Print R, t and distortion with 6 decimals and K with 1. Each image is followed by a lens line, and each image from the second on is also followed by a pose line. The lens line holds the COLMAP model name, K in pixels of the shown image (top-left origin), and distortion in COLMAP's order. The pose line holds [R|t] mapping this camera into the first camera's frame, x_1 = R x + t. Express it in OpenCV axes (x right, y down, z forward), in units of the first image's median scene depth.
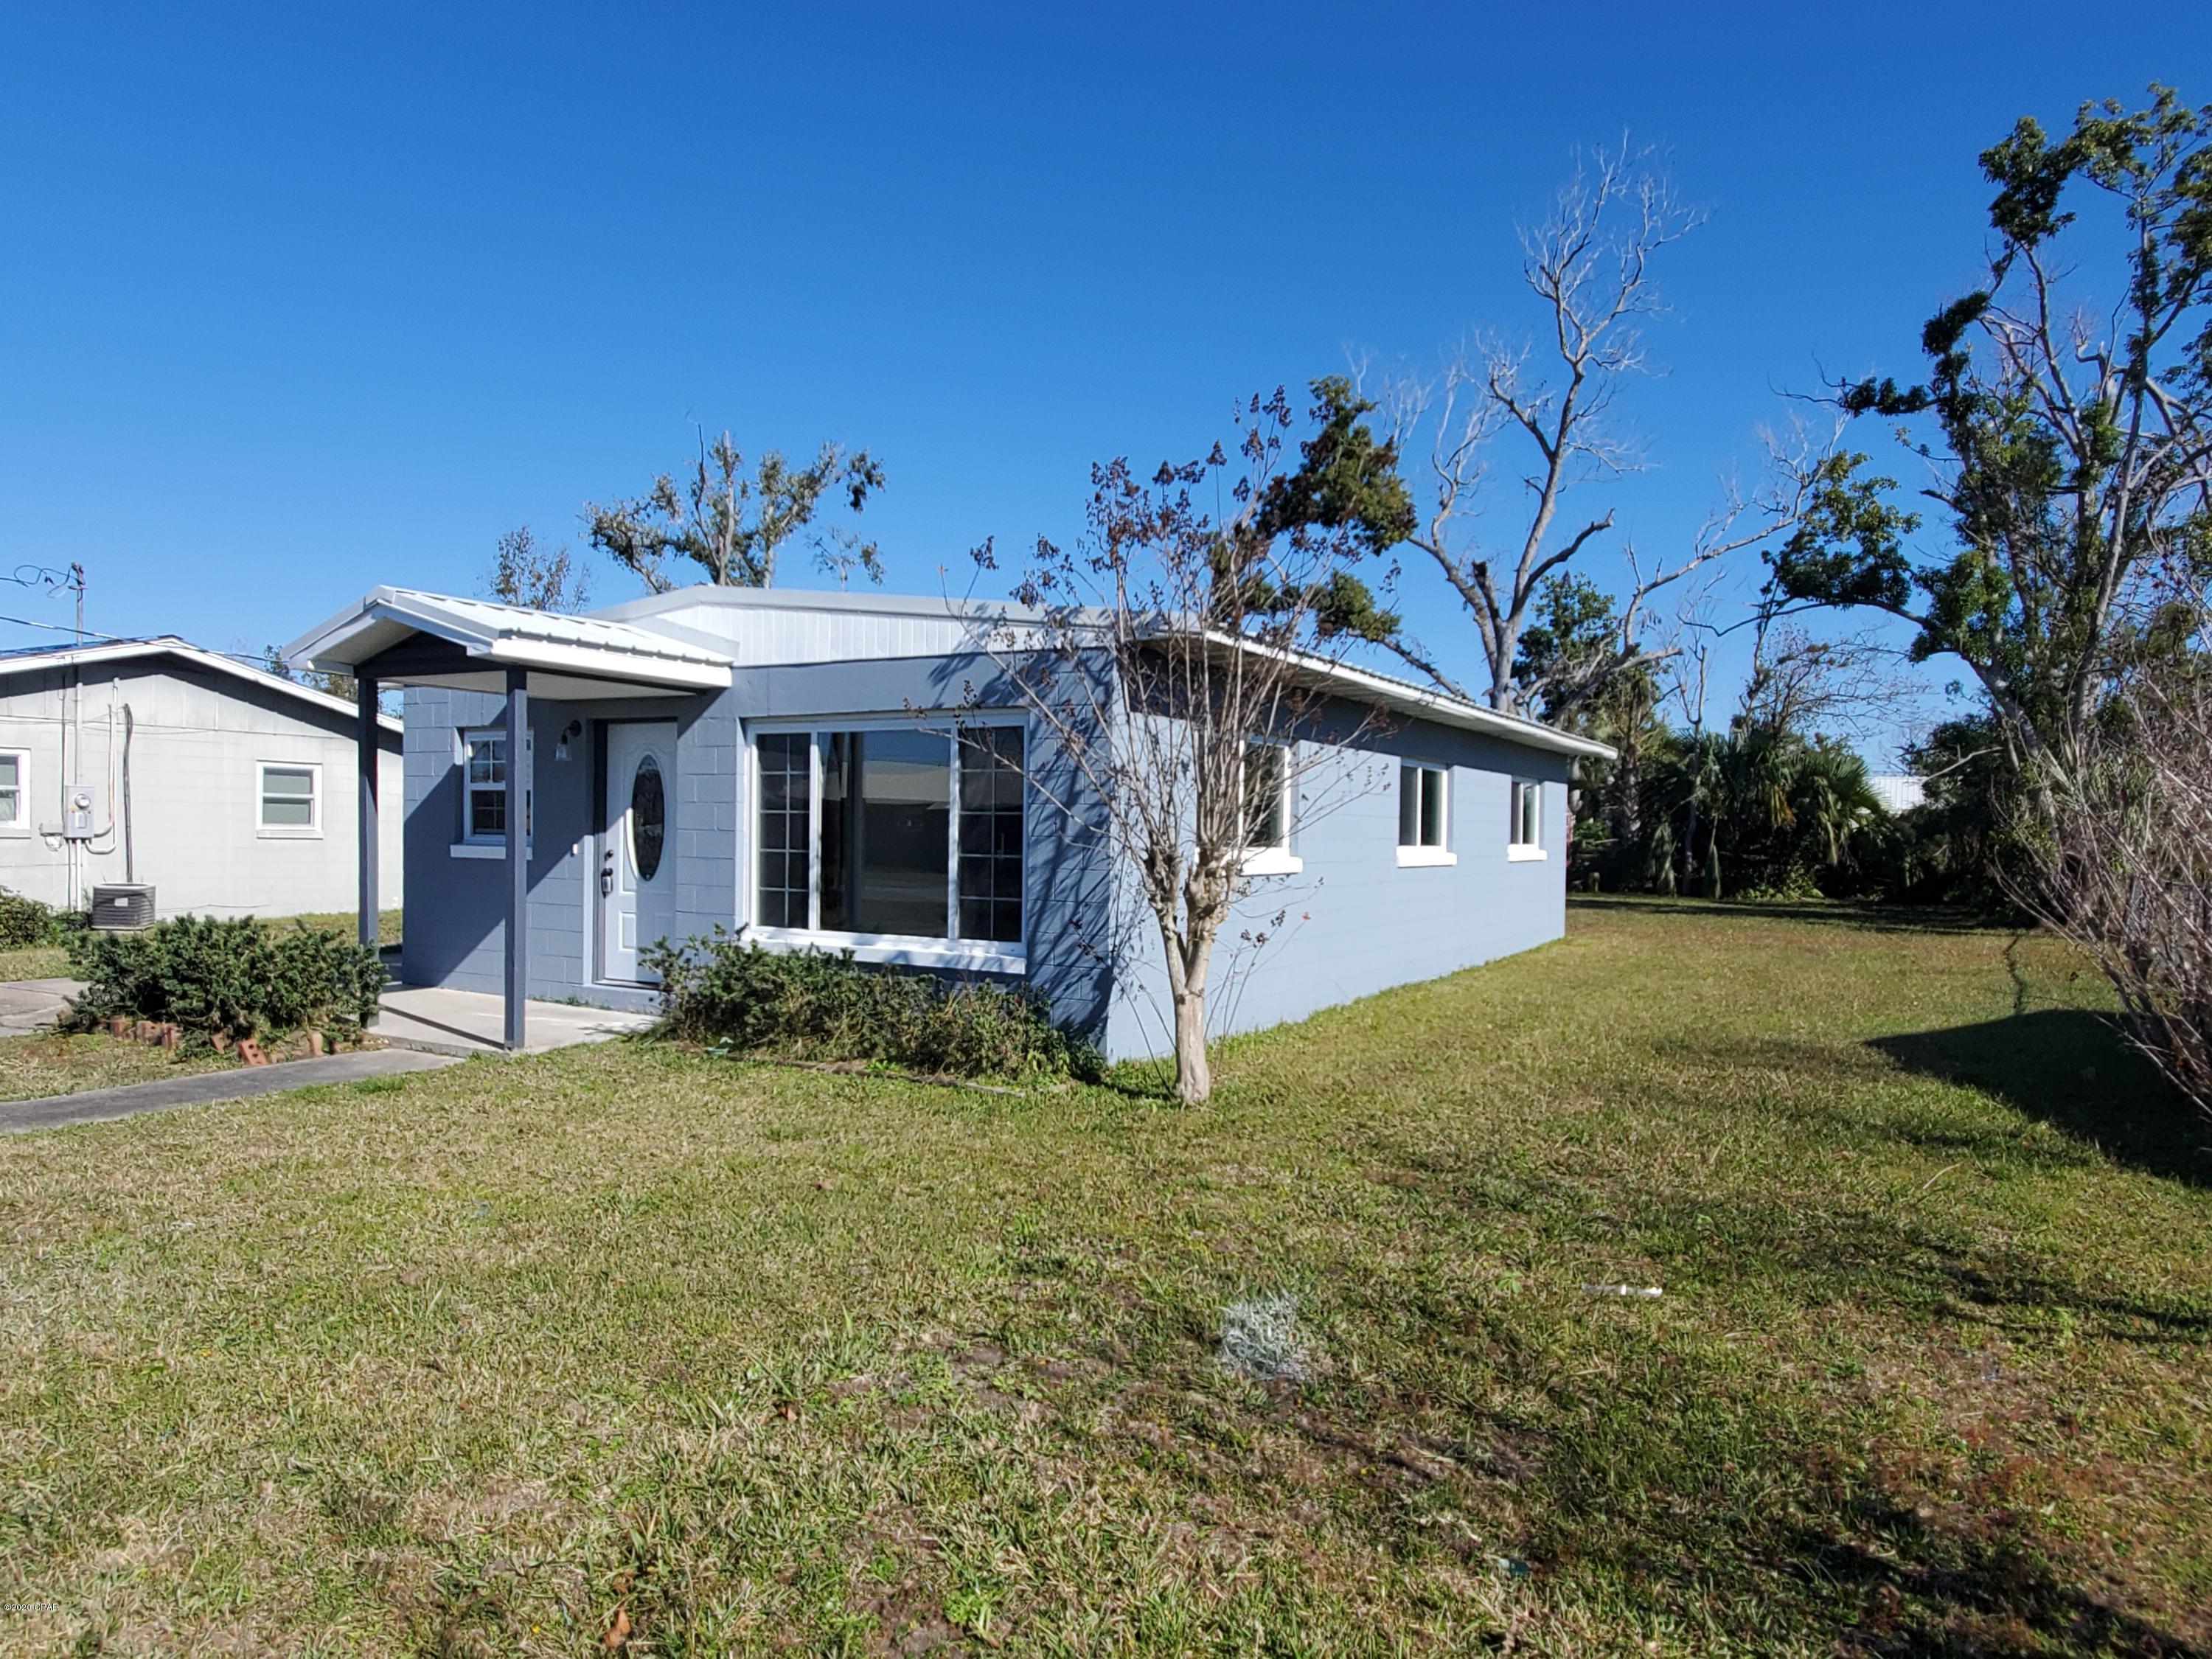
lens RADIAL K [[1466.0, 0, 1036.8], [0, 1466.0, 834.1], [0, 0, 1]] dist [-0.000157, 0.004493]
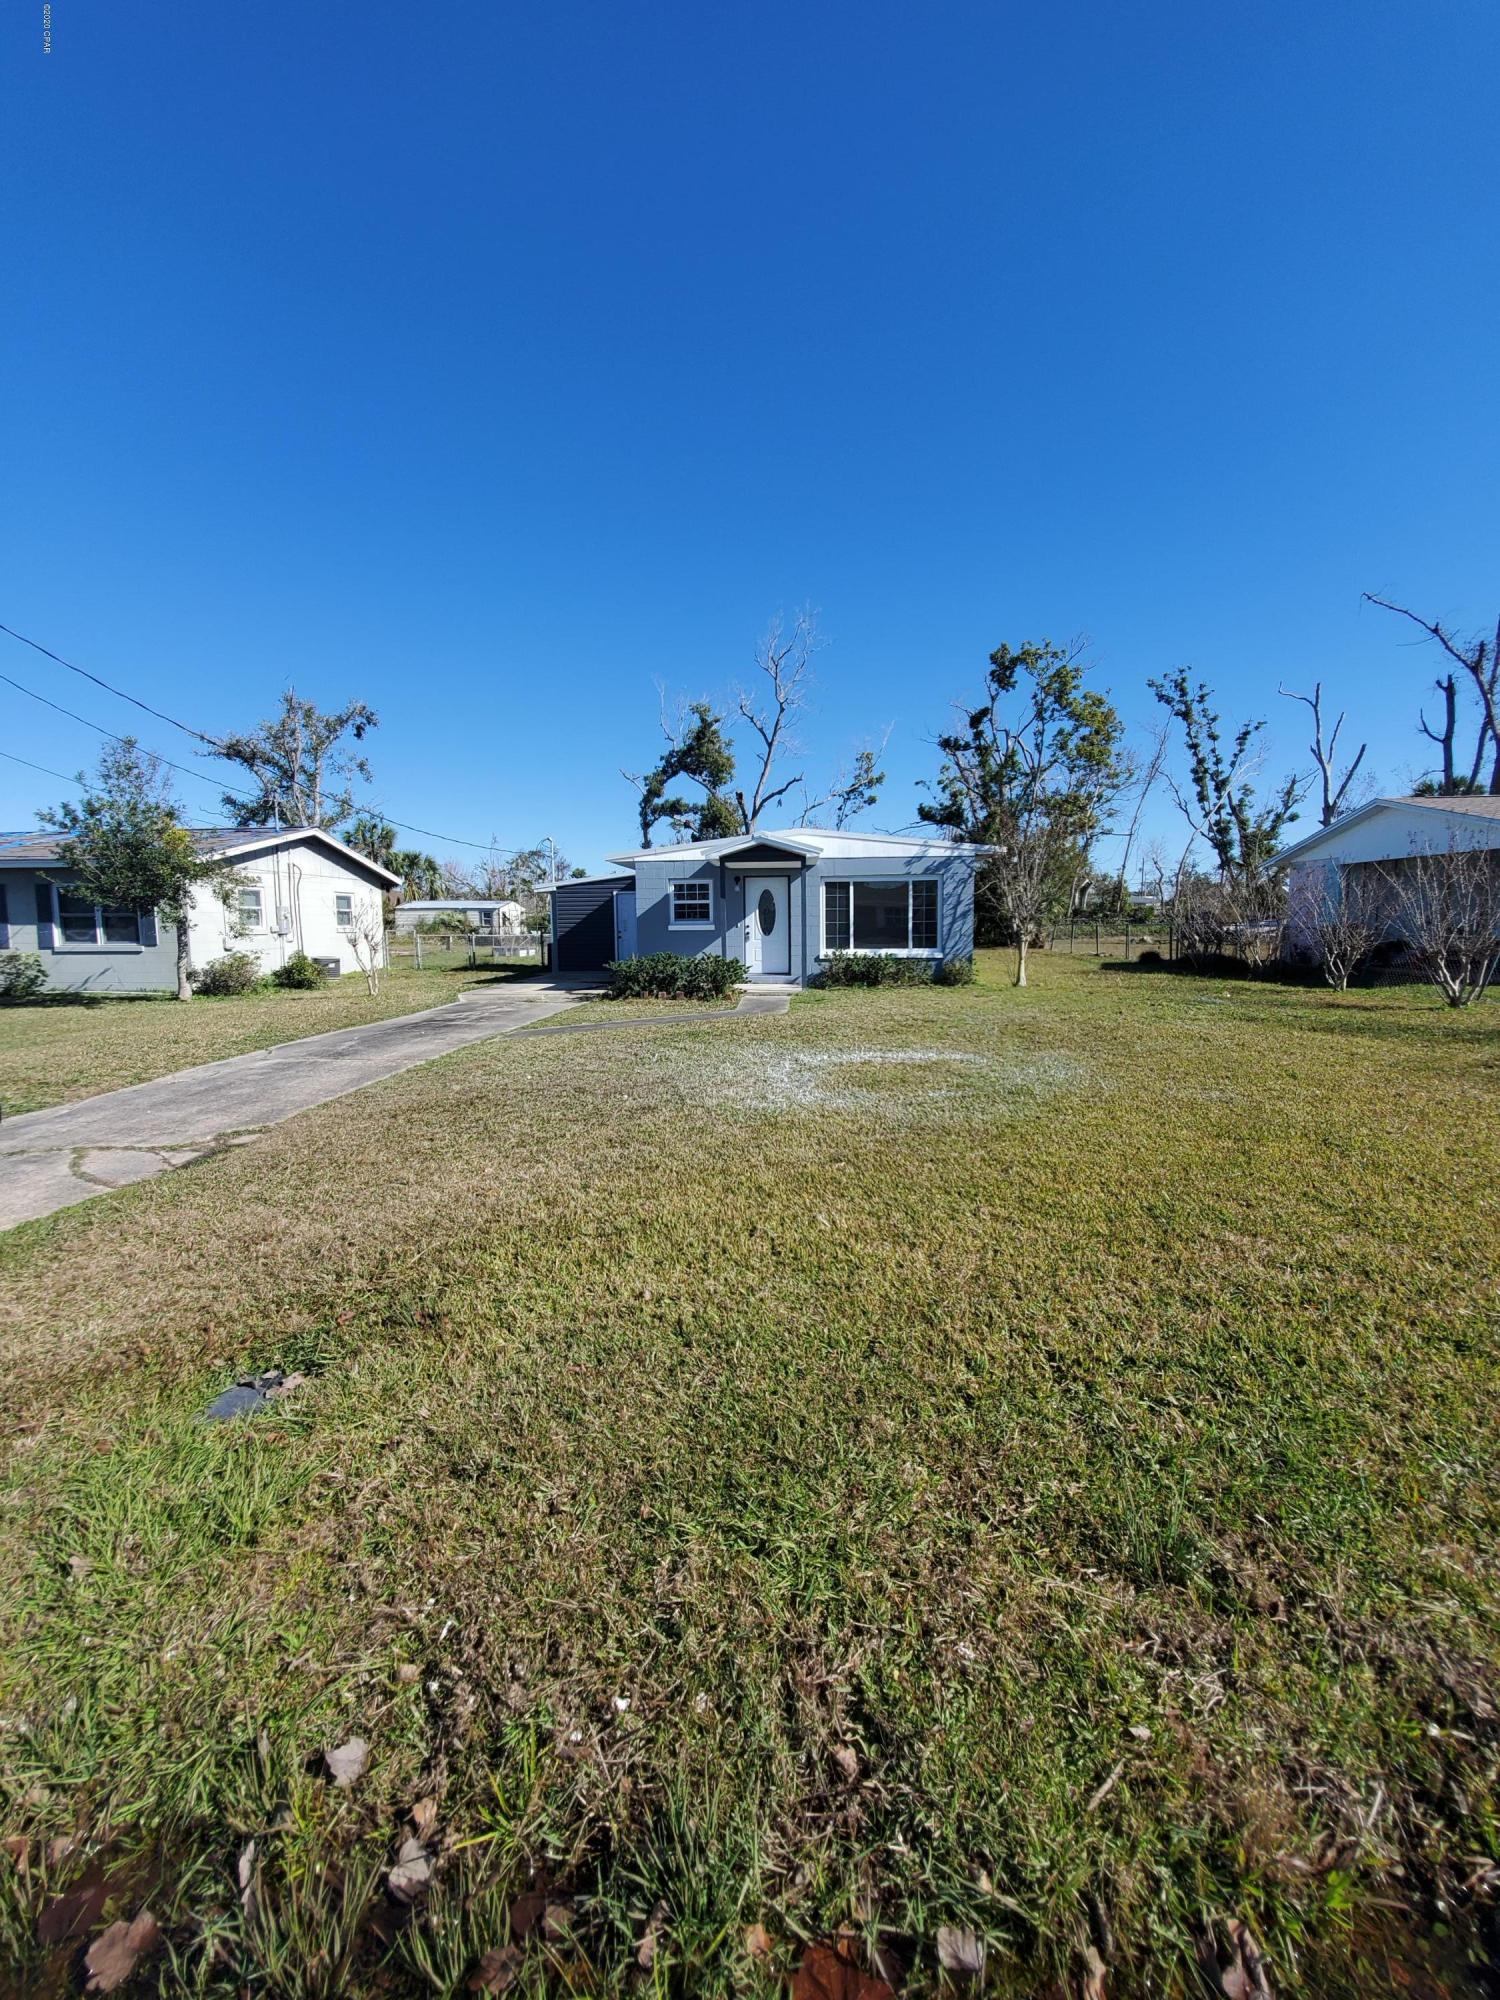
lens RADIAL K [[819.3, 0, 704.7], [0, 819.3, 972.4], [0, 0, 1]] dist [0.017439, 0.000250]
pose [[0.910702, -0.046741, 0.410410, -0.718809], [0.022575, 0.997724, 0.063534, 0.001028], [-0.412446, -0.048596, 0.909685, -0.248472]]
